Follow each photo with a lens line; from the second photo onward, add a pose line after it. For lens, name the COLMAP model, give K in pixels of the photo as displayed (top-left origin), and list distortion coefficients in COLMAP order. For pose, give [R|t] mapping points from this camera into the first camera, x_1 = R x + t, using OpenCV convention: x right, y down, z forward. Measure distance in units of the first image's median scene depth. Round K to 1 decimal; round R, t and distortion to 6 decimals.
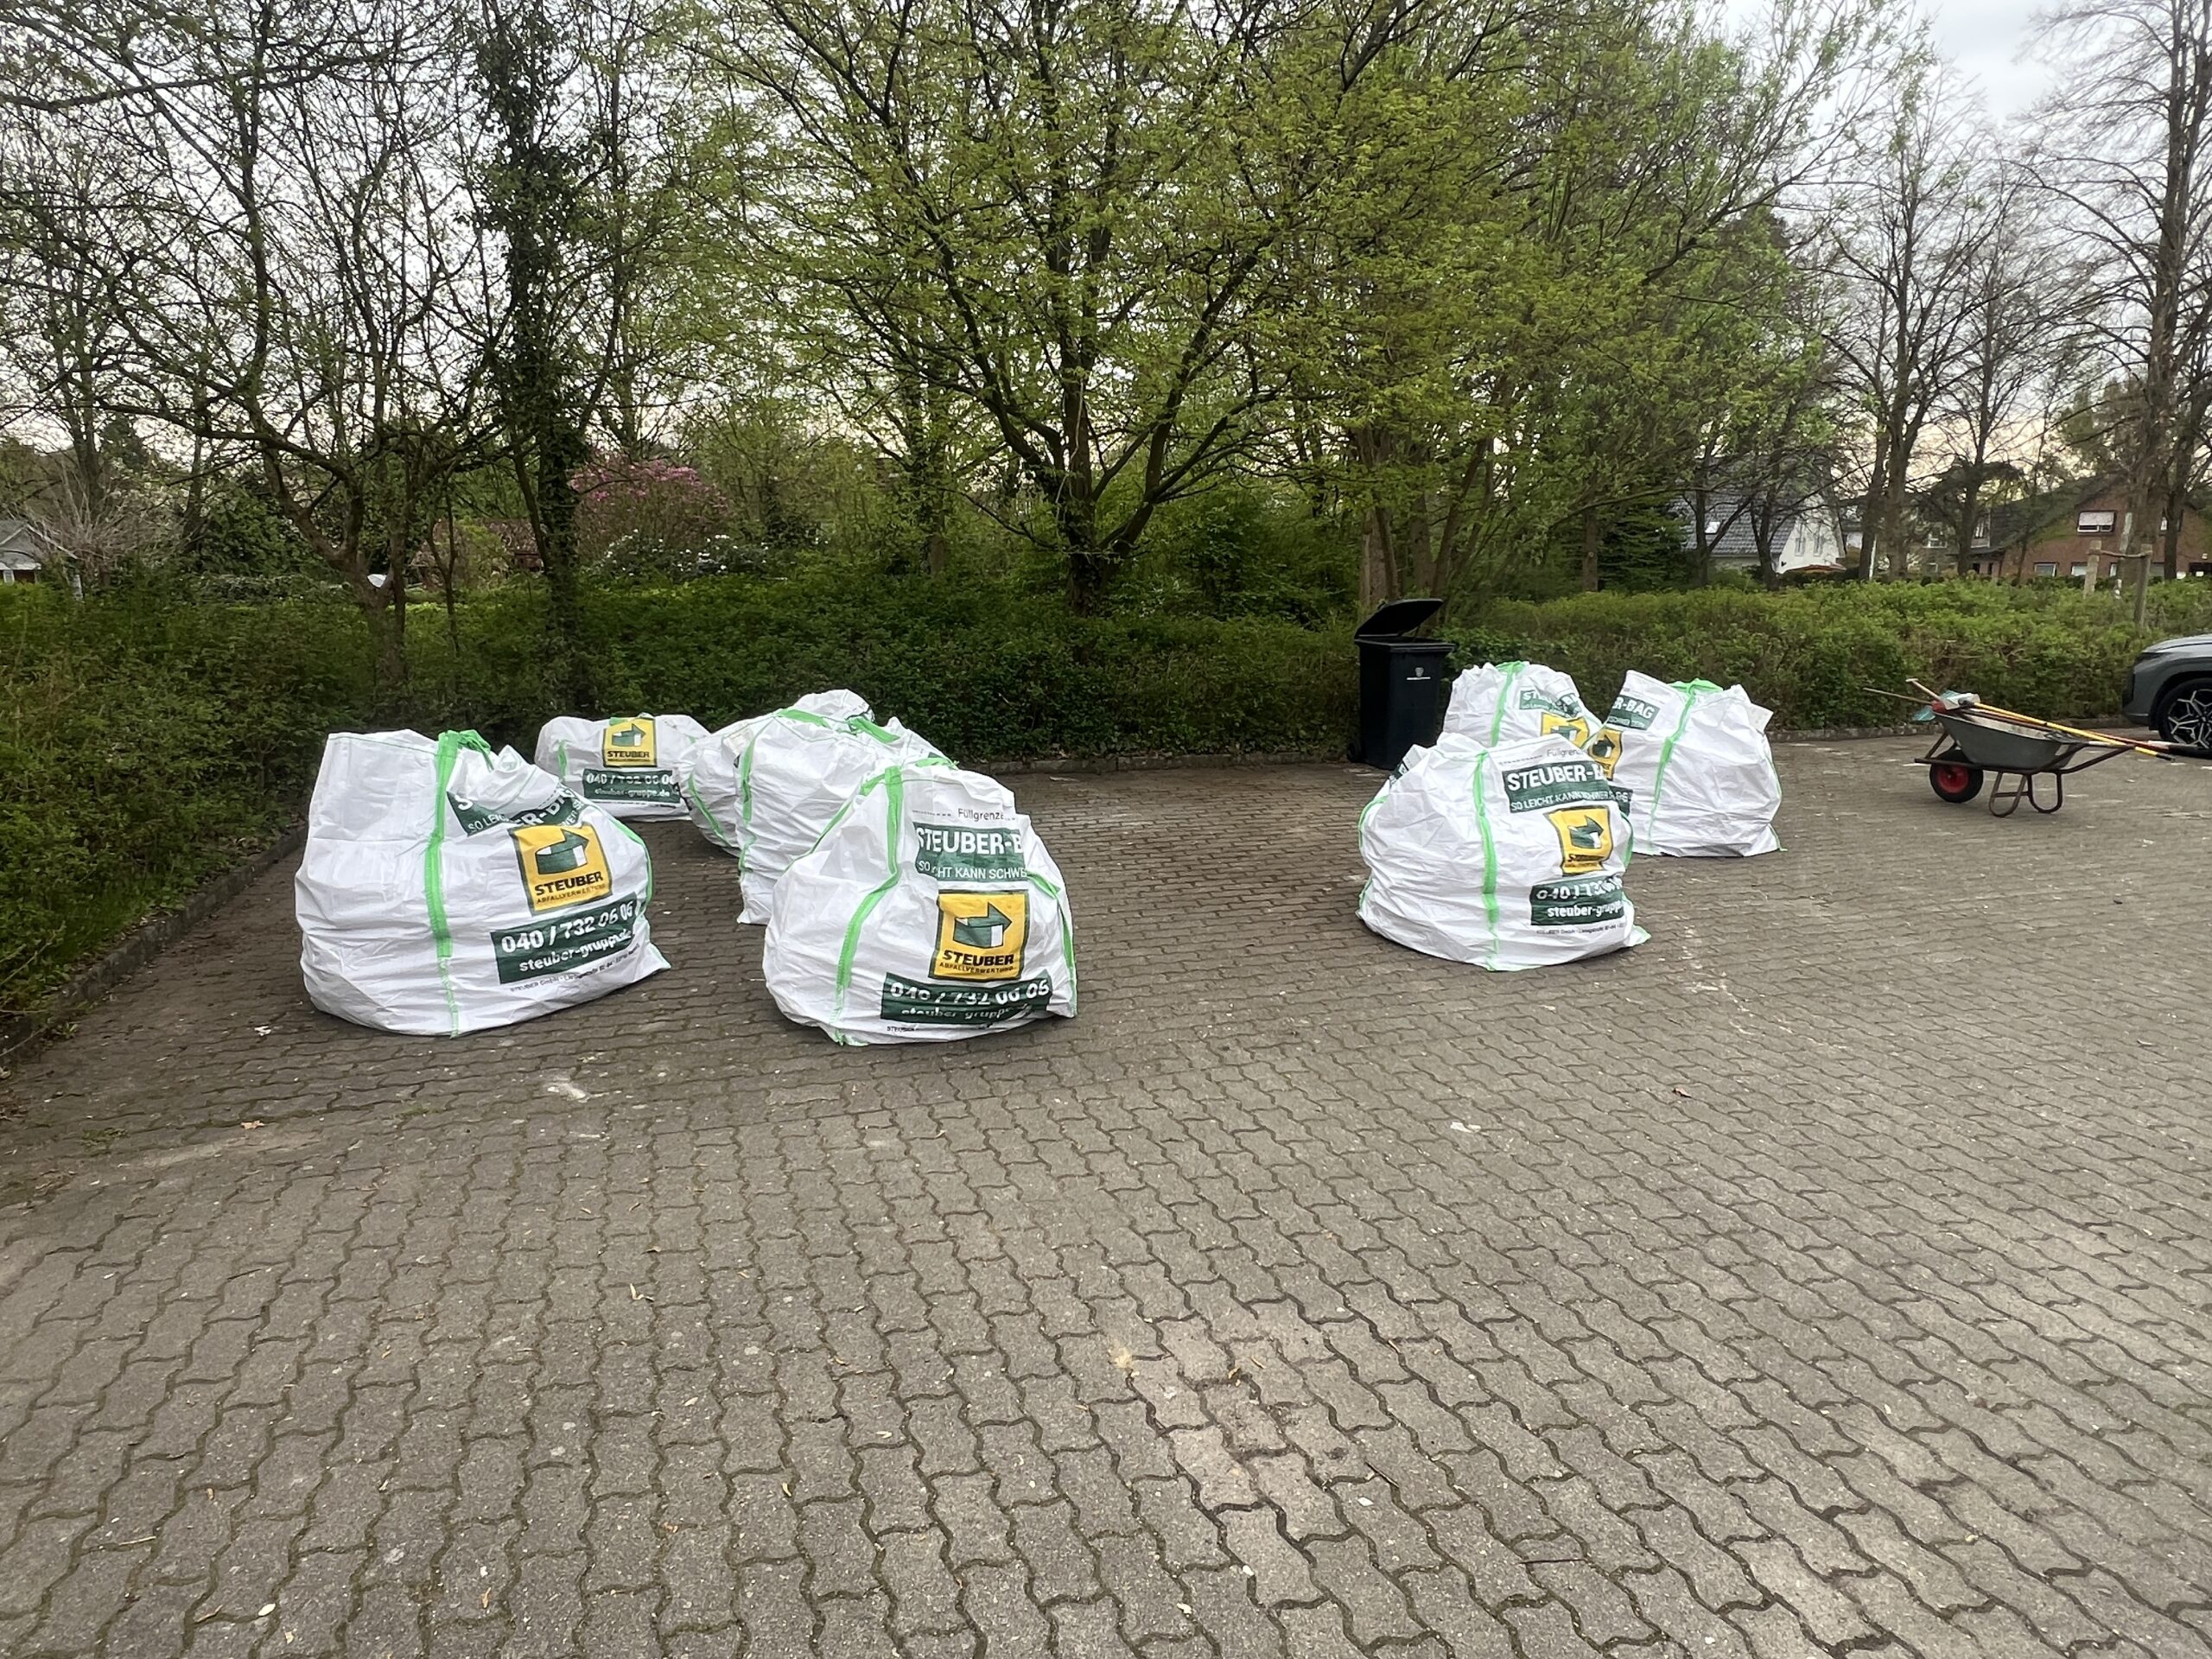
lens RADIAL K [[1227.2, 0, 1109.8], [0, 1227.2, 834.3], [0, 0, 1]] dist [0.007349, 0.000574]
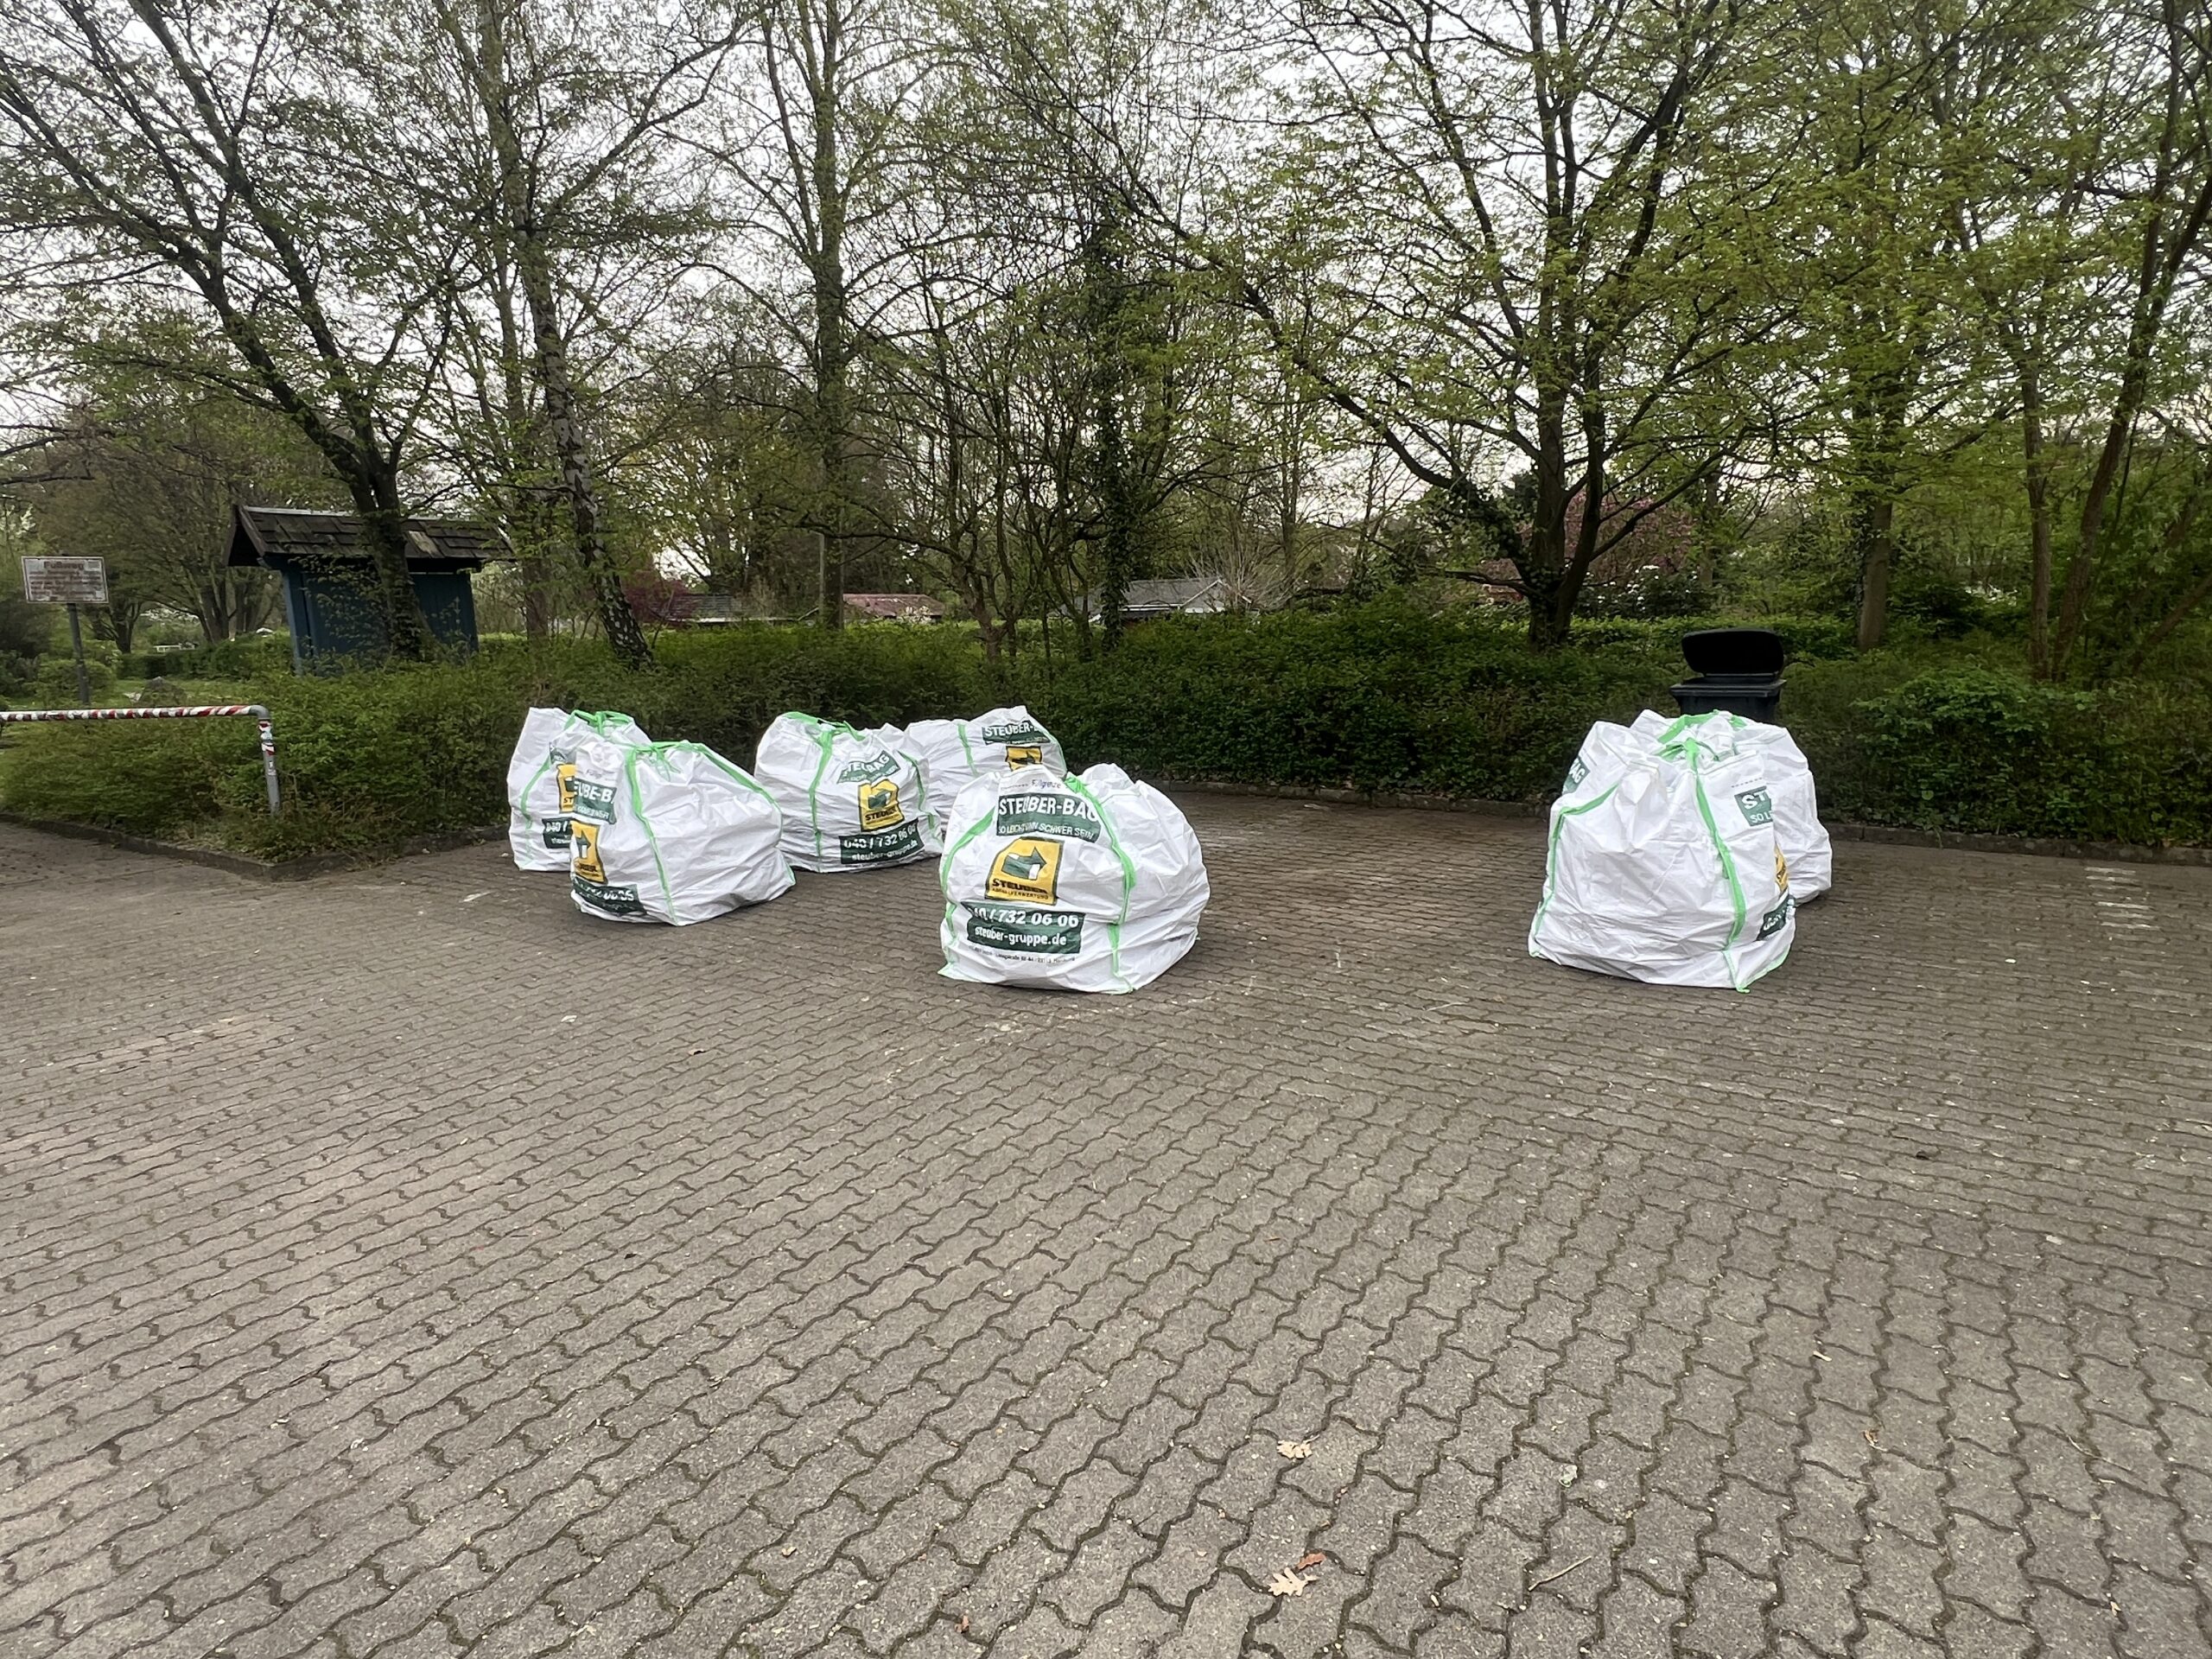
lens RADIAL K [[1227.2, 0, 1111.1], [0, 1227.2, 825.5], [0, 0, 1]] dist [0.007349, 0.000574]
pose [[0.620182, 0.113042, -0.776271, 1.221596], [-0.138586, 0.989787, 0.033415, -0.075712], [0.772120, 0.086857, 0.629514, 0.415422]]
